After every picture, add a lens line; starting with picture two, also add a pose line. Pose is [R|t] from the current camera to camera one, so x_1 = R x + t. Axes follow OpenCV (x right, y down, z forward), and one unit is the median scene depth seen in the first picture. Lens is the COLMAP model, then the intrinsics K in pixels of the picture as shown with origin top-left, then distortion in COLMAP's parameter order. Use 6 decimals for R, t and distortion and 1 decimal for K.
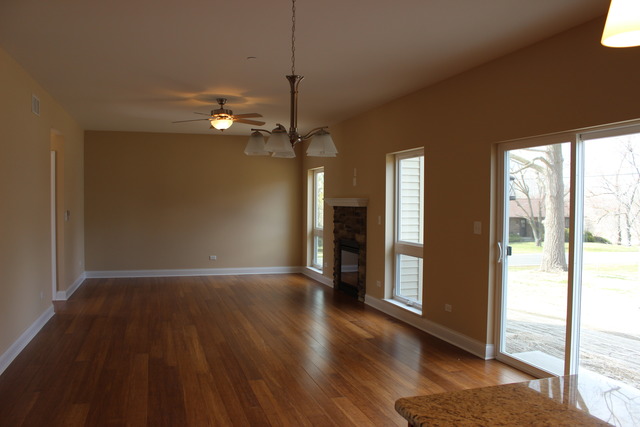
lens RADIAL K [[535.9, 0, 320.0], [0, 535.9, 213.5], [0, 0, 1]] dist [-0.096445, 0.009395]
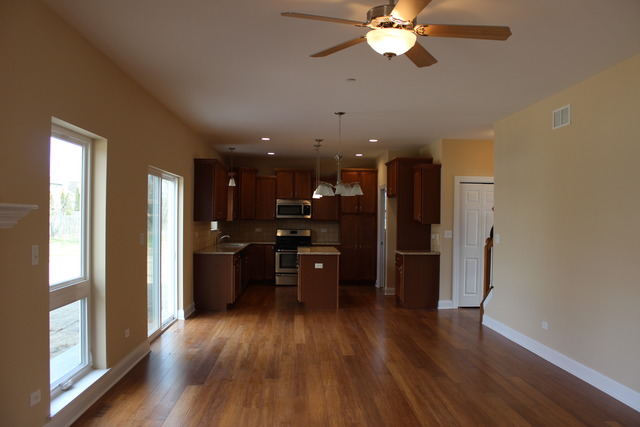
lens RADIAL K [[535.9, 0, 320.0], [0, 535.9, 213.5], [0, 0, 1]] dist [-0.096445, 0.009395]
pose [[-0.966420, -0.015837, 0.256478, -0.359421], [-0.012958, 0.999833, 0.012915, -0.047678], [-0.256639, 0.009158, -0.966464, 2.136429]]
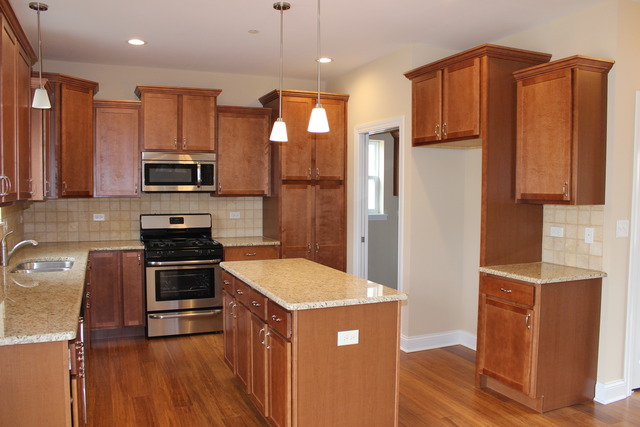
lens RADIAL K [[535.9, 0, 320.0], [0, 535.9, 213.5], [0, 0, 1]] dist [-0.096445, 0.009395]
pose [[-0.995459, -0.006600, -0.094967, 0.211474], [-0.012958, 0.997703, 0.066490, -0.025177], [0.094310, 0.067419, -0.993257, 0.936366]]
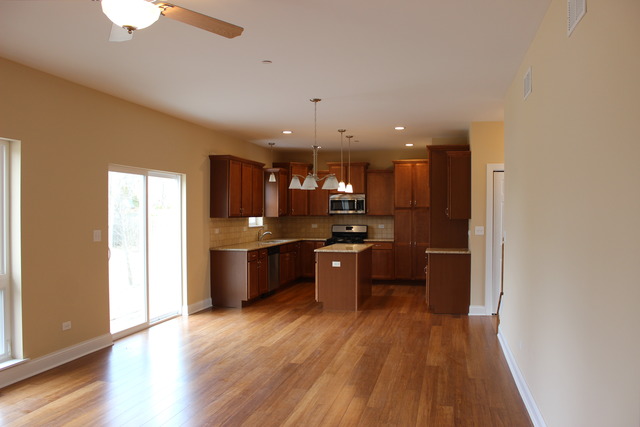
lens RADIAL K [[535.9, 0, 320.0], [0, 535.9, 213.5], [0, 0, 1]] dist [-0.096445, 0.009395]
pose [[-0.858643, -0.009904, 0.512479, -0.732646], [0.002230, 0.999732, 0.023056, -0.048038], [-0.512570, 0.020939, -0.858390, 1.869085]]
